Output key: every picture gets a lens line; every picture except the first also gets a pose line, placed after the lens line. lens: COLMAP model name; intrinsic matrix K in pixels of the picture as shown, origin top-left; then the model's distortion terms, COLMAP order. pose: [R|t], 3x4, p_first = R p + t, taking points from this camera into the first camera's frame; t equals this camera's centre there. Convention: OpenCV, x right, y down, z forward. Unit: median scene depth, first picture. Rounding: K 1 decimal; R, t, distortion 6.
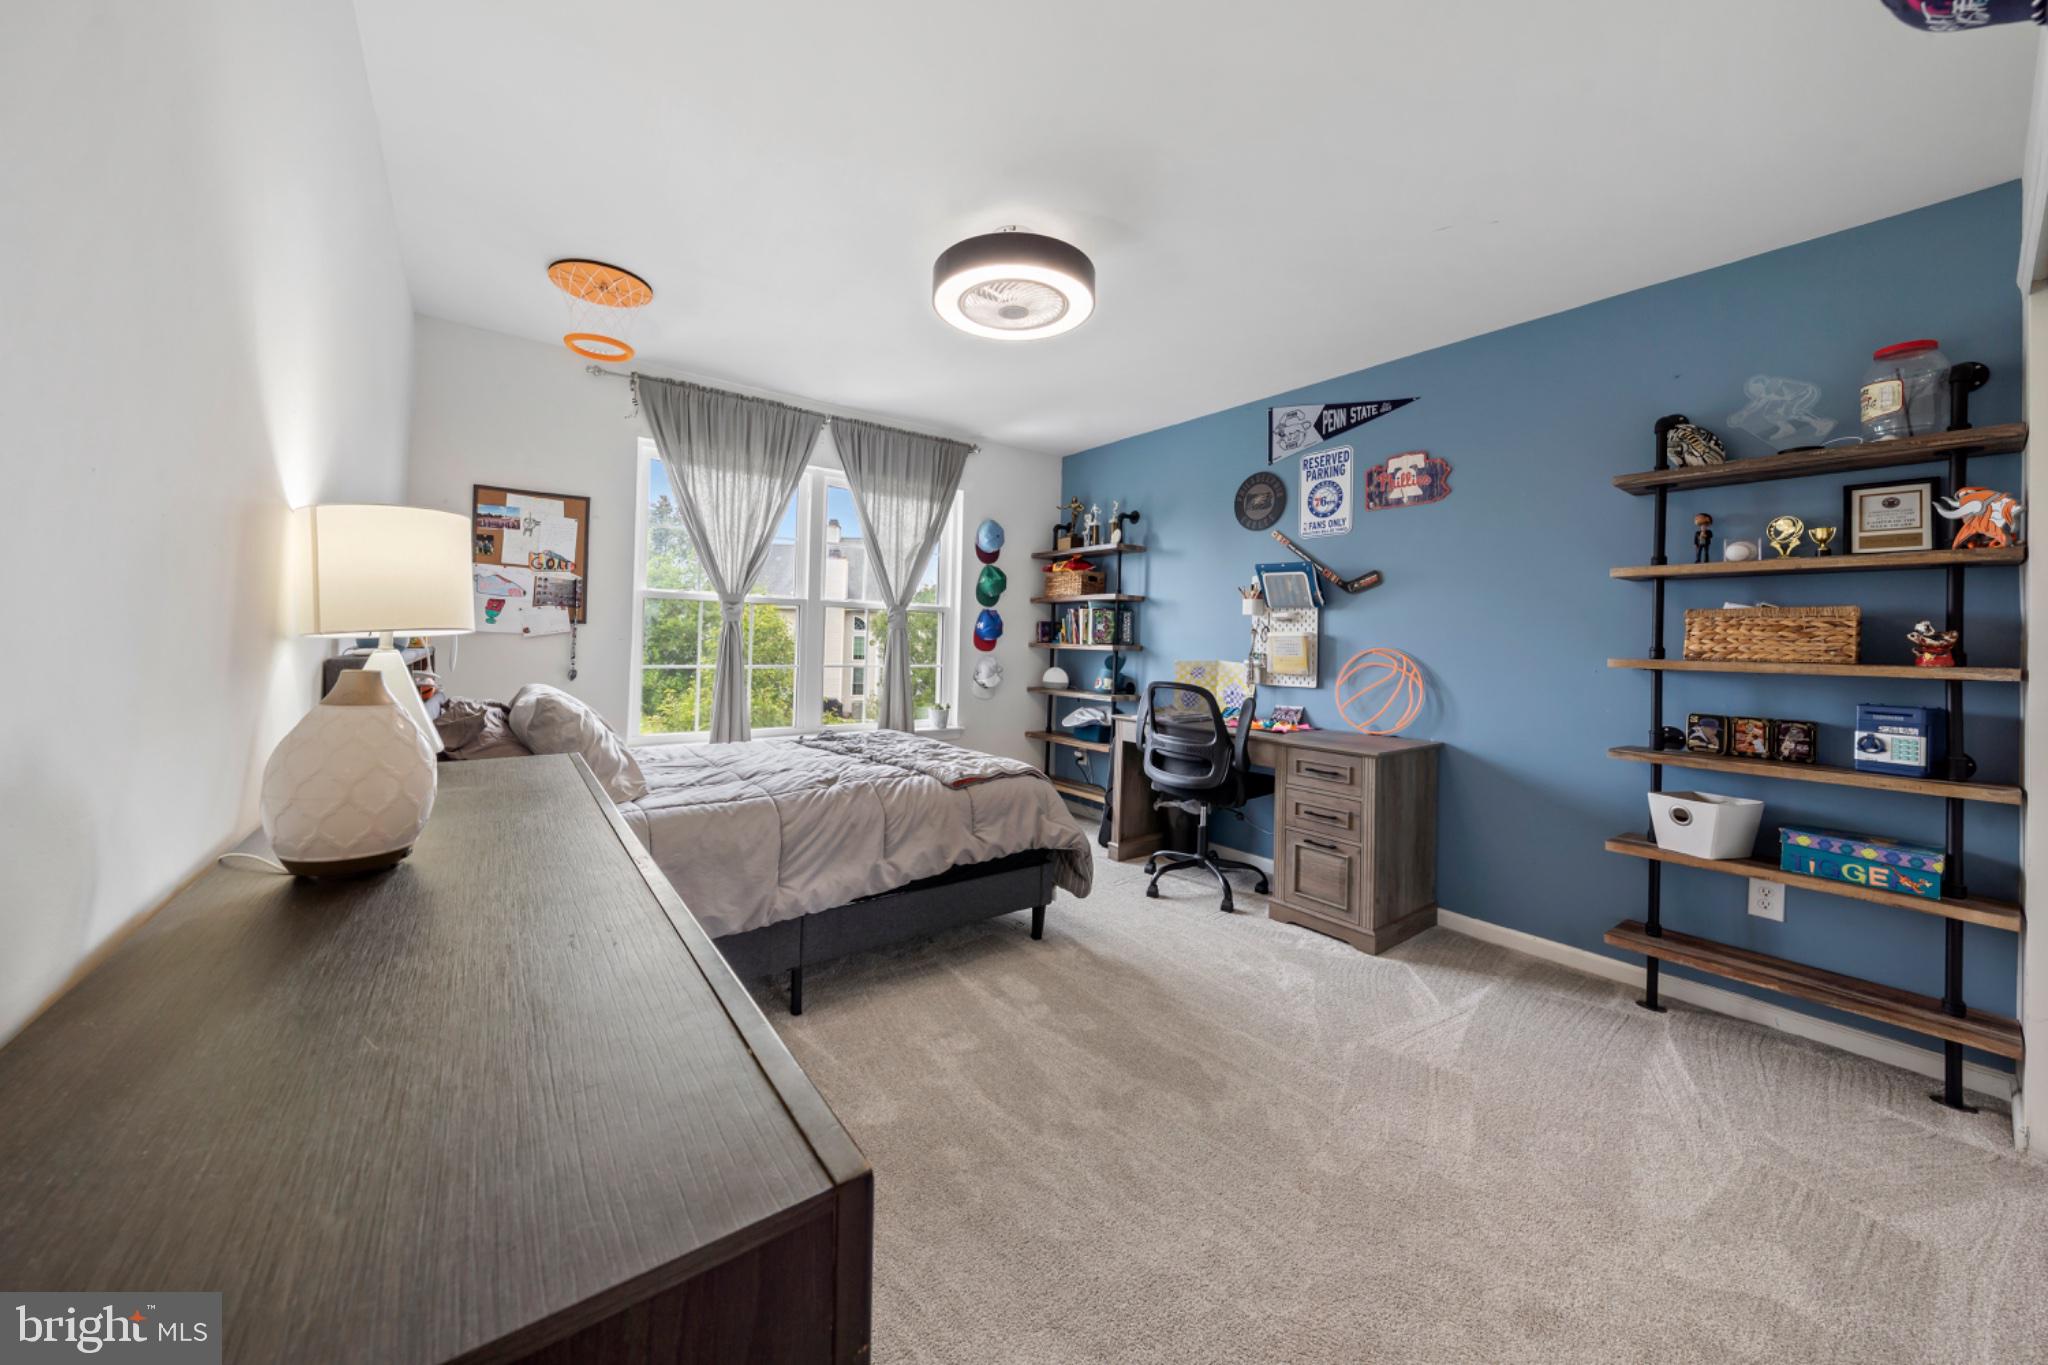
lens RADIAL K [[701.2, 0, 1008.2], [0, 701.2, 639.3], [0, 0, 1]] dist [-0.004402, 0.000803]
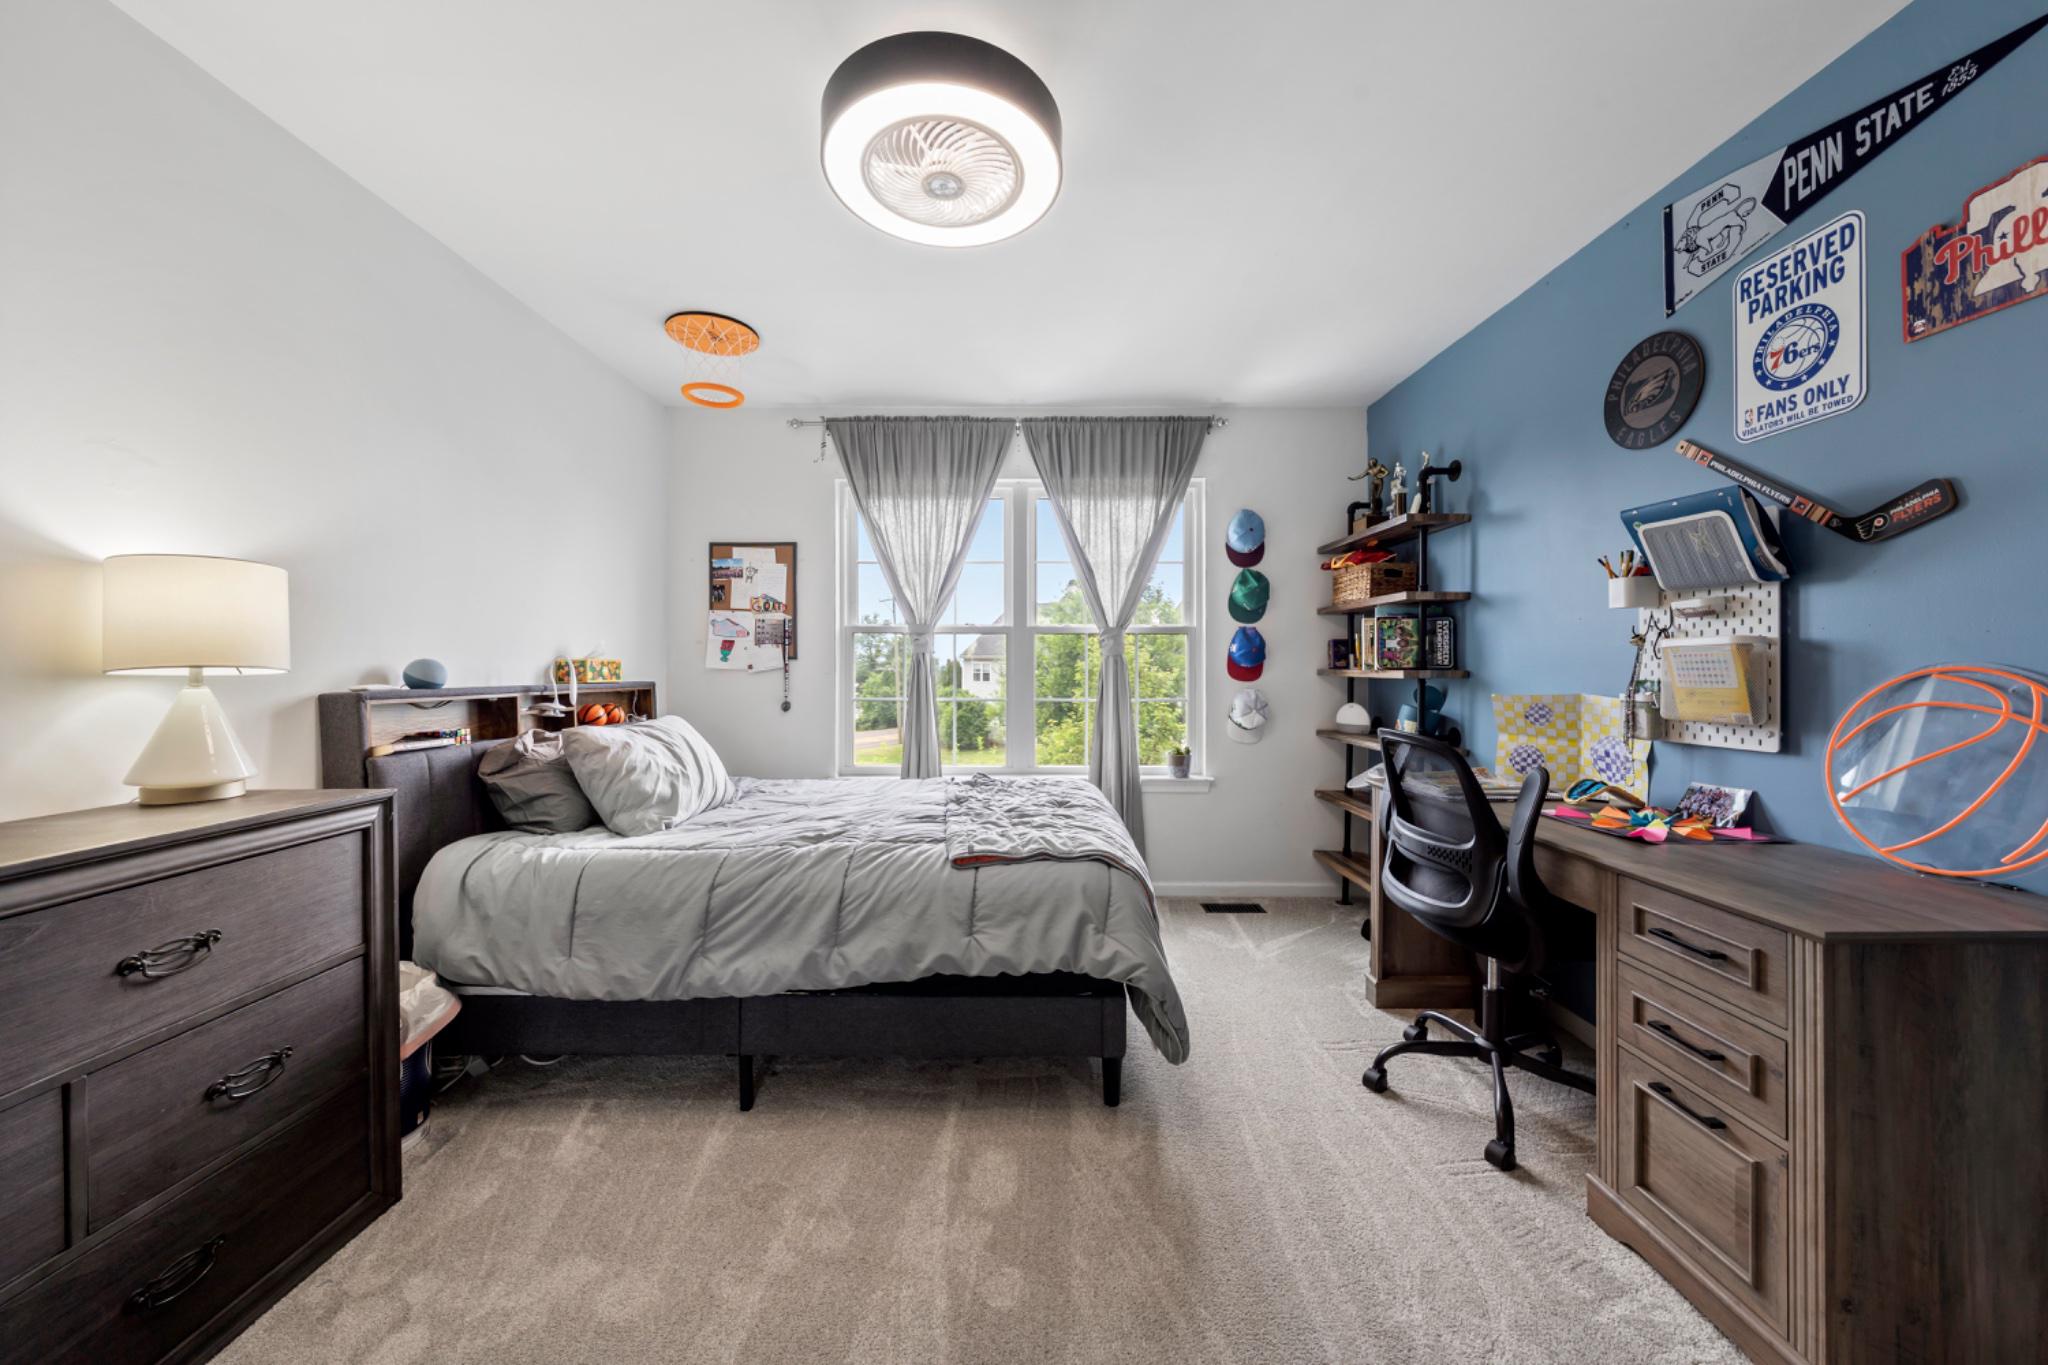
lens RADIAL K [[701.2, 0, 1027.7], [0, 701.2, 670.0], [0, 0, 1]] dist [-0.004402, 0.000803]
pose [[0.809194, -0.019330, -0.587224, 0.311459], [0.018209, 0.999804, -0.007820, 0.008218], [0.587260, -0.004365, 0.809387, 0.328221]]
